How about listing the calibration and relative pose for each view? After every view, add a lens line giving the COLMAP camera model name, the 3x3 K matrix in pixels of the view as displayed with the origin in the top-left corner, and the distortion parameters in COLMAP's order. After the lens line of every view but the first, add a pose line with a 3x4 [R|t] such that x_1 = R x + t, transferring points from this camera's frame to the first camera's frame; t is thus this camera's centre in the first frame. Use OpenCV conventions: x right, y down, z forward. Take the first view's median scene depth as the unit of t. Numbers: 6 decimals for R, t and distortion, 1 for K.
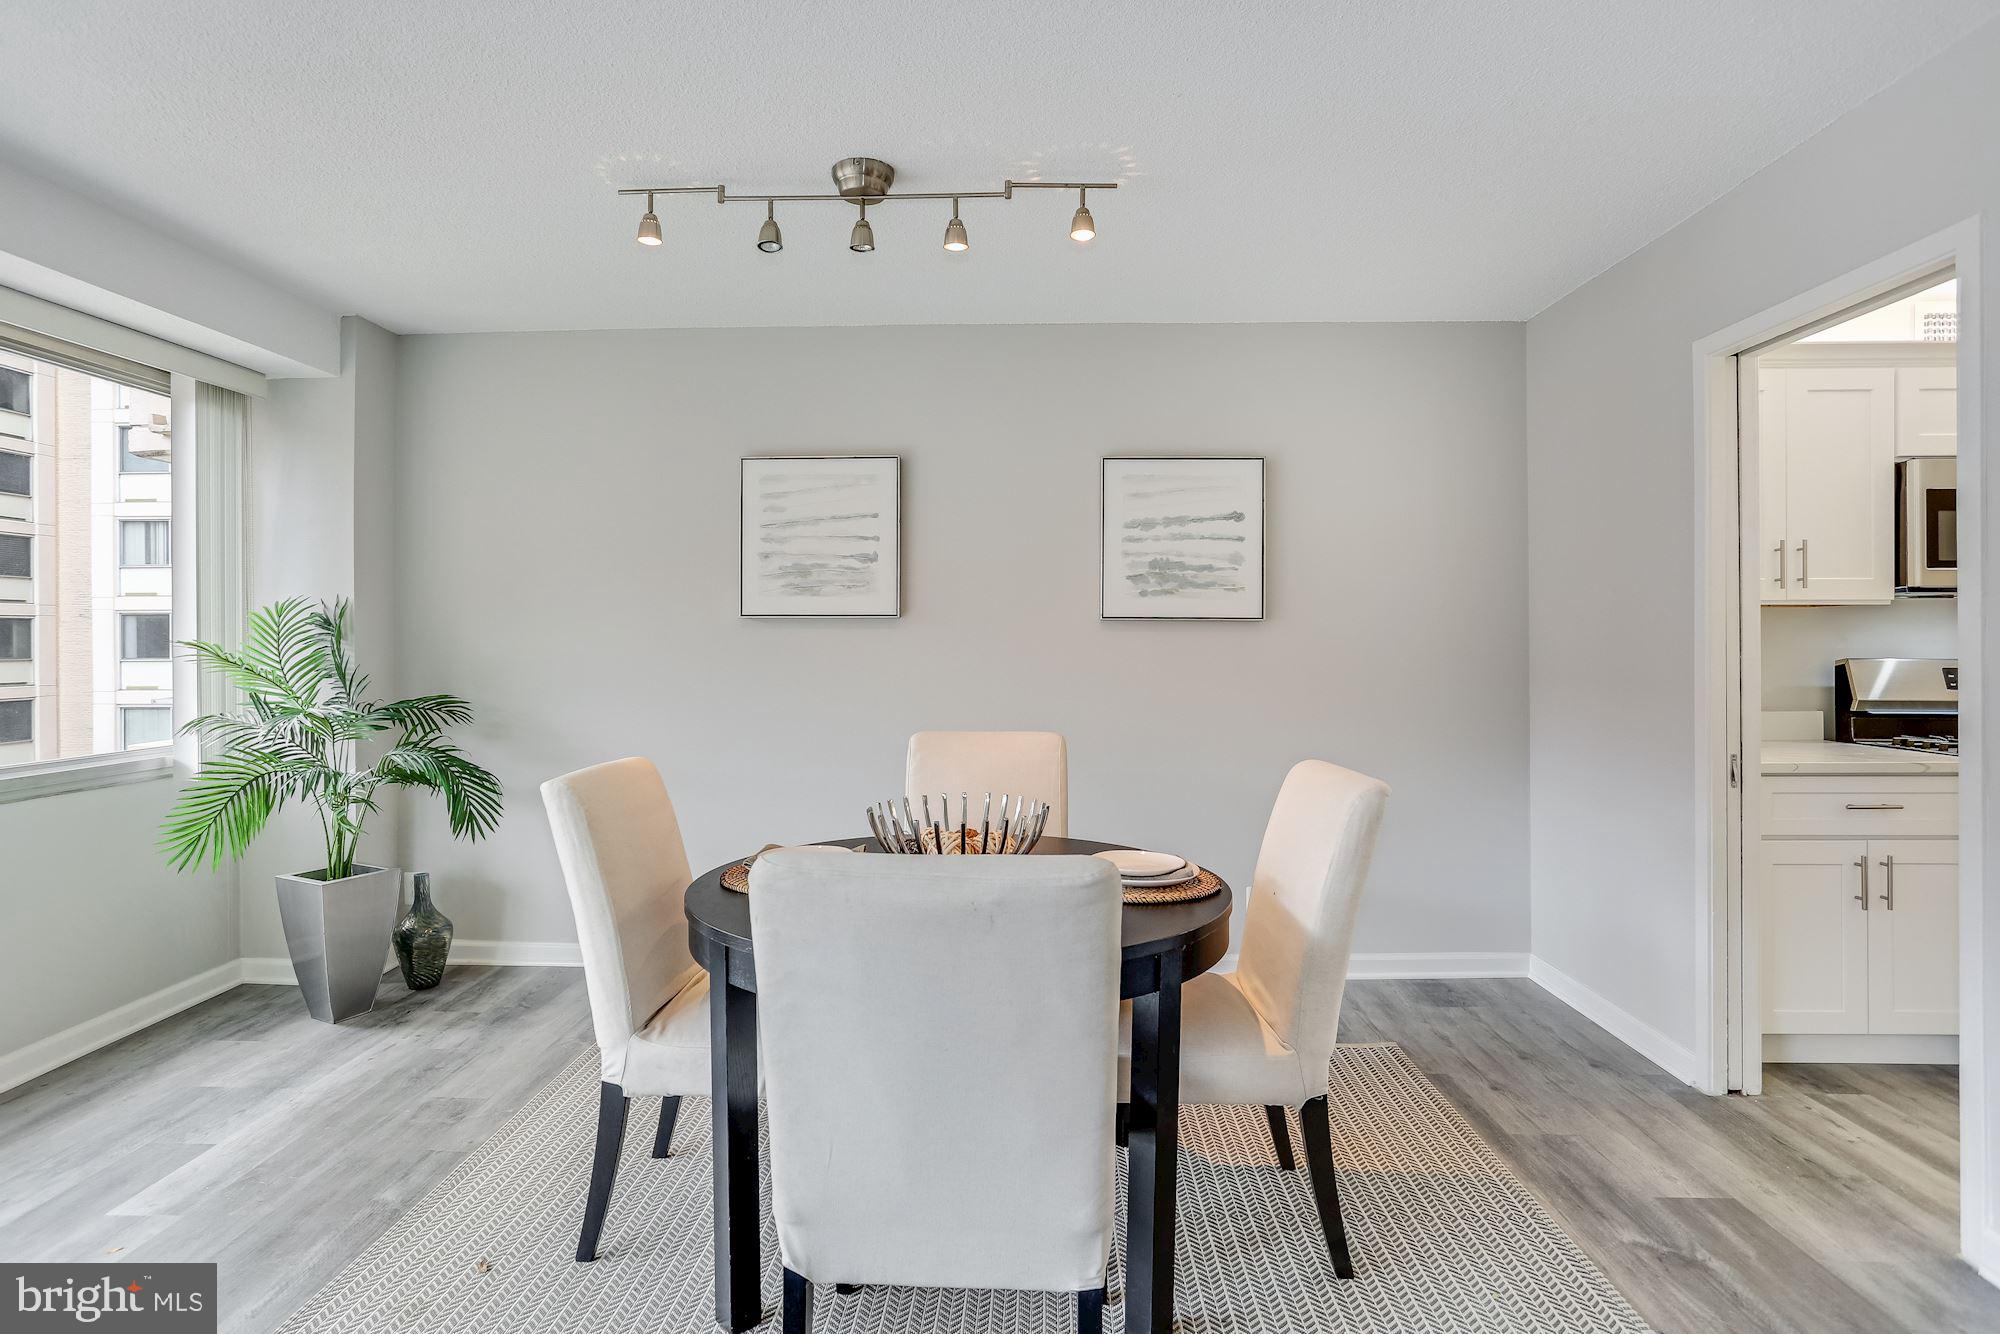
lens RADIAL K [[1033.9, 0, 991.5], [0, 1033.9, 632.8], [0, 0, 1]] dist [-0.061067, 0.037806]
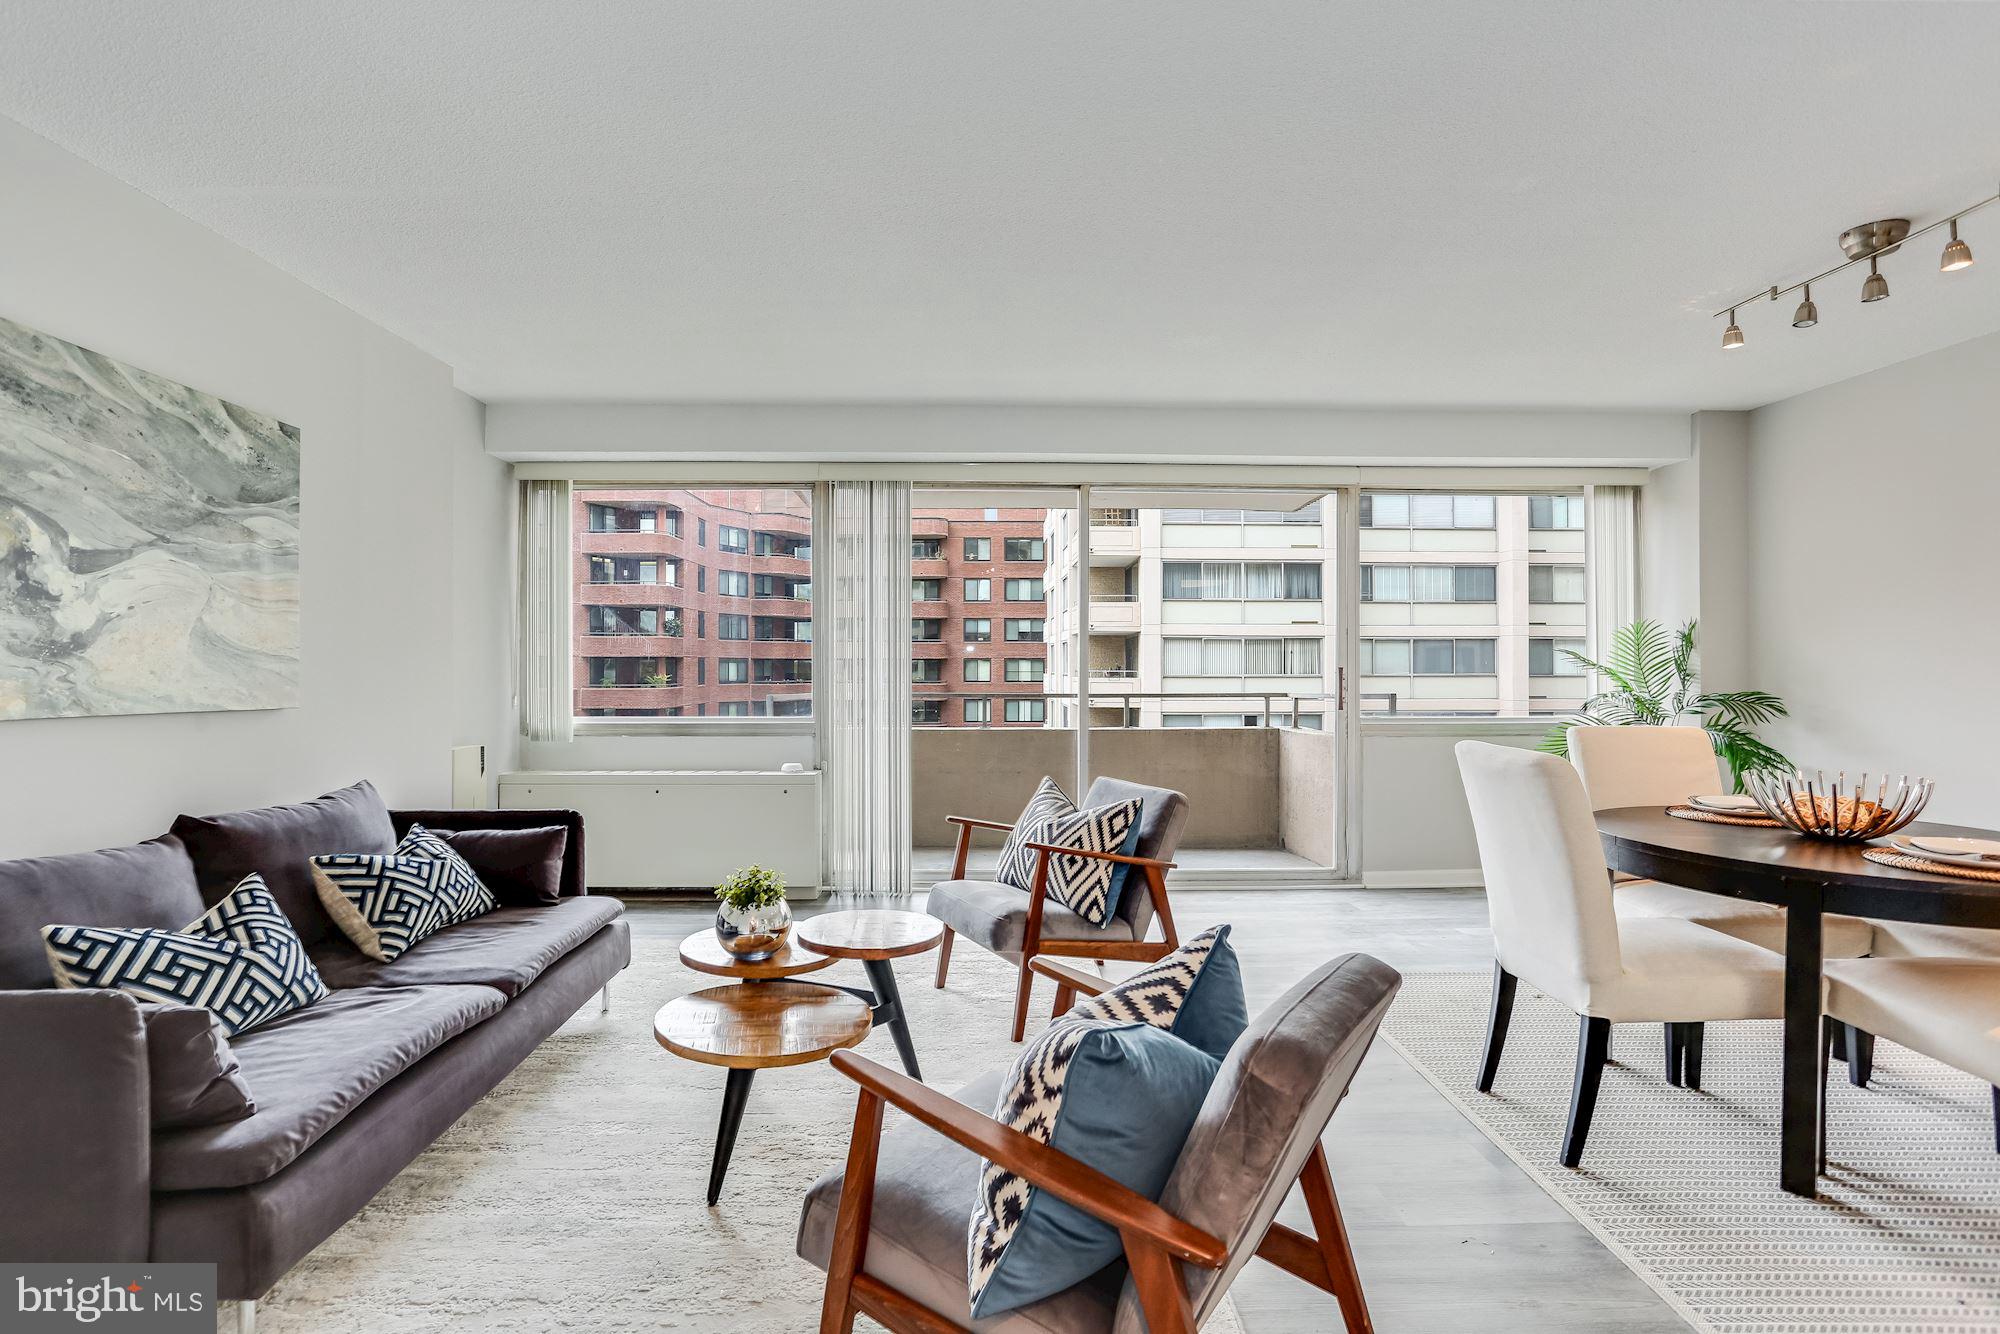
lens RADIAL K [[1007.2, 0, 1006.3], [0, 1007.2, 668.8], [0, 0, 1]] dist [-0.067851, 0.034929]
pose [[0.074461, 0.008488, -0.997188, 0.660508], [0.009296, 0.999914, 0.009205, 0.013559], [0.997181, -0.009956, 0.074375, -0.036425]]
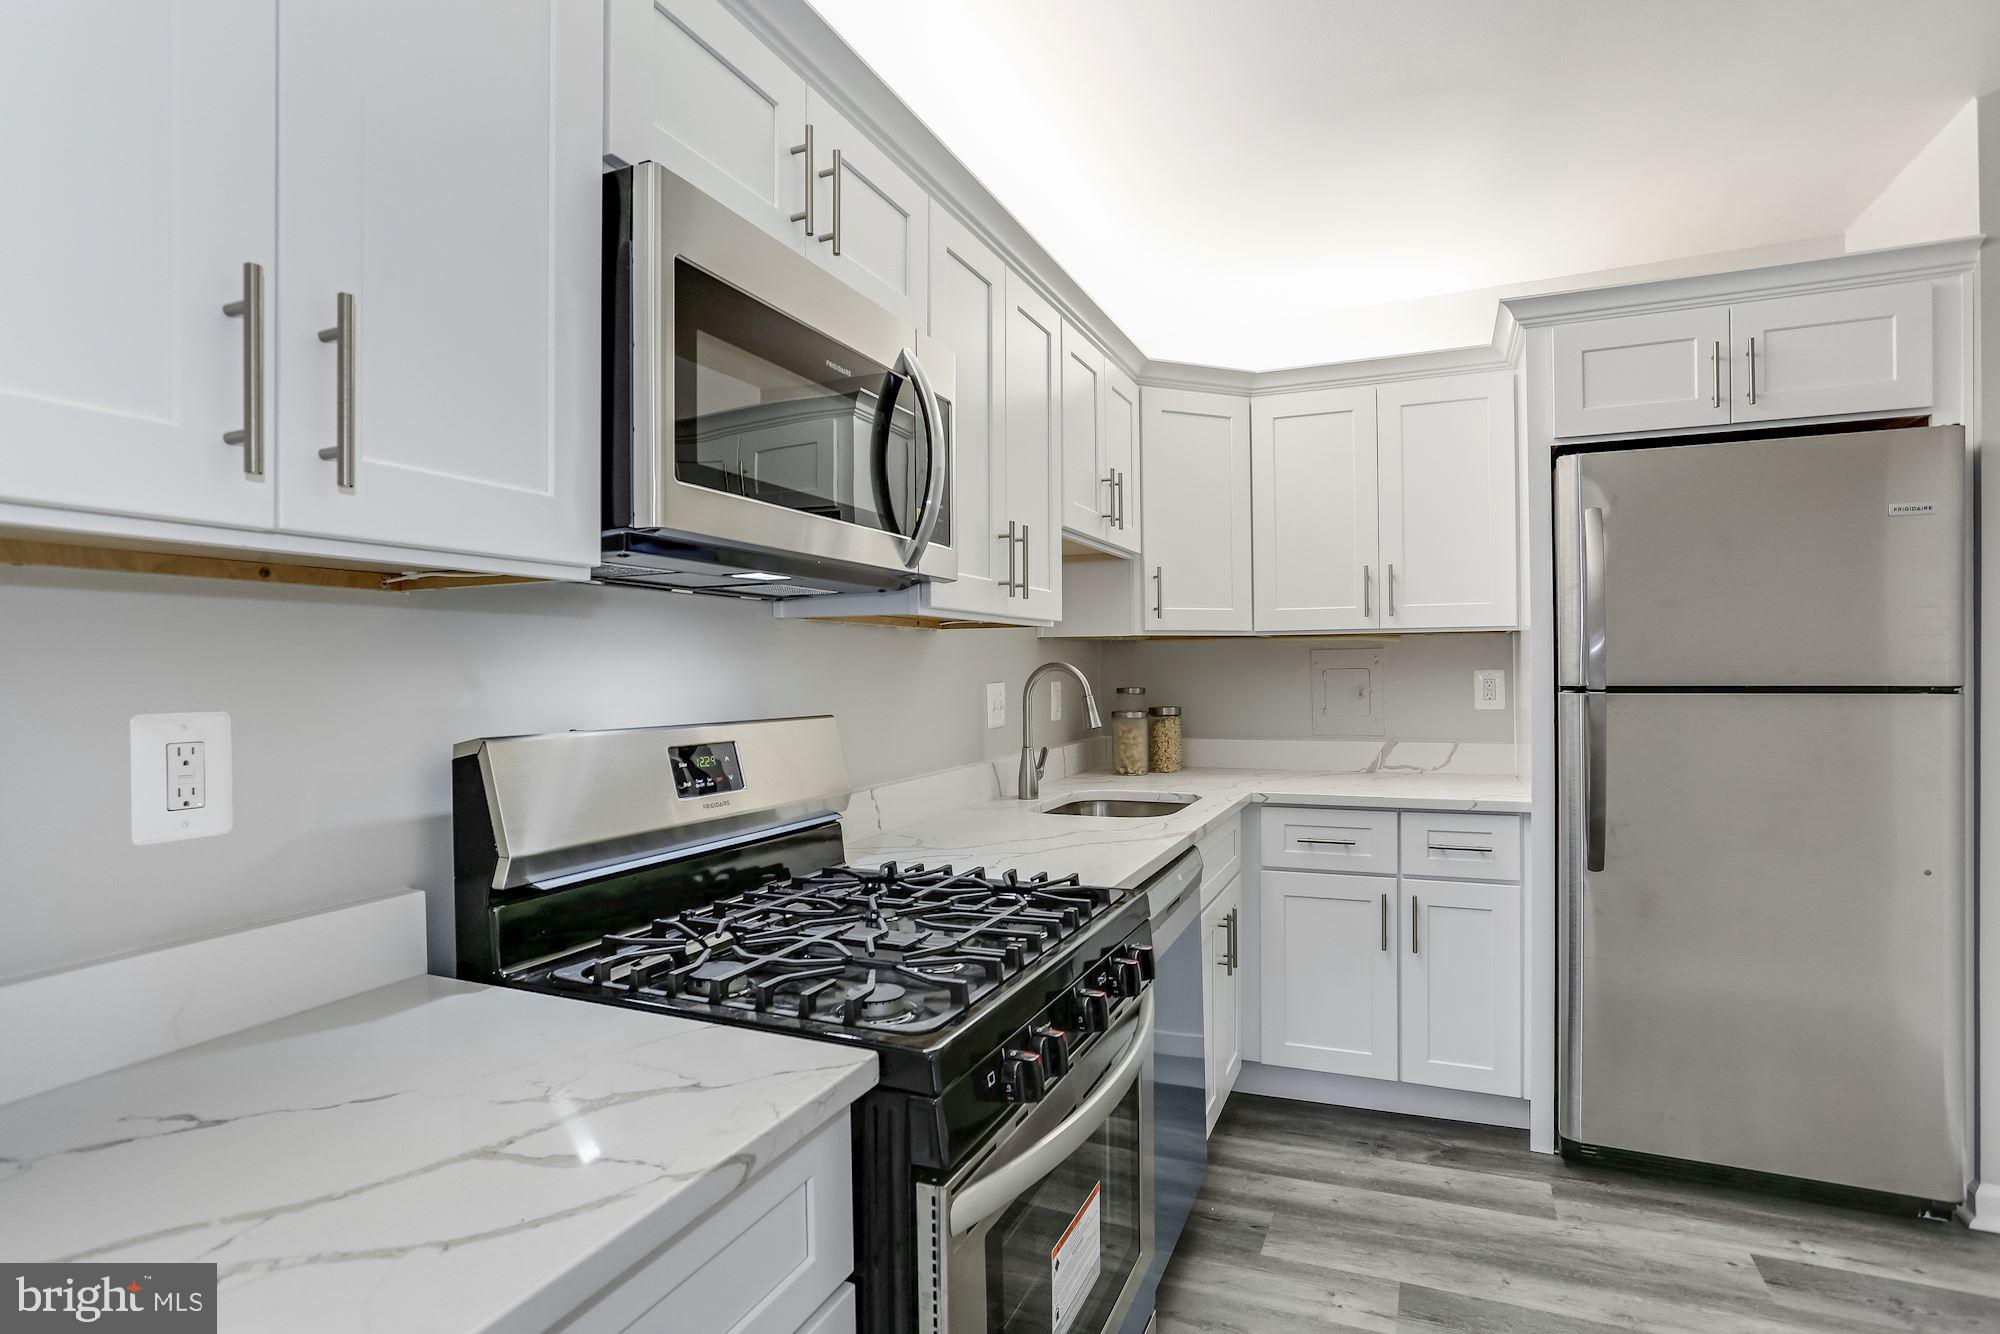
lens RADIAL K [[1007.2, 0, 1006.3], [0, 1007.2, 668.8], [0, 0, 1]] dist [-0.067851, 0.034929]
pose [[0.360391, -0.001262, 0.932800, 0.571232], [0.006518, 0.999978, -0.001166, 0.002441], [-0.932779, 0.006501, 0.360391, 0.679840]]
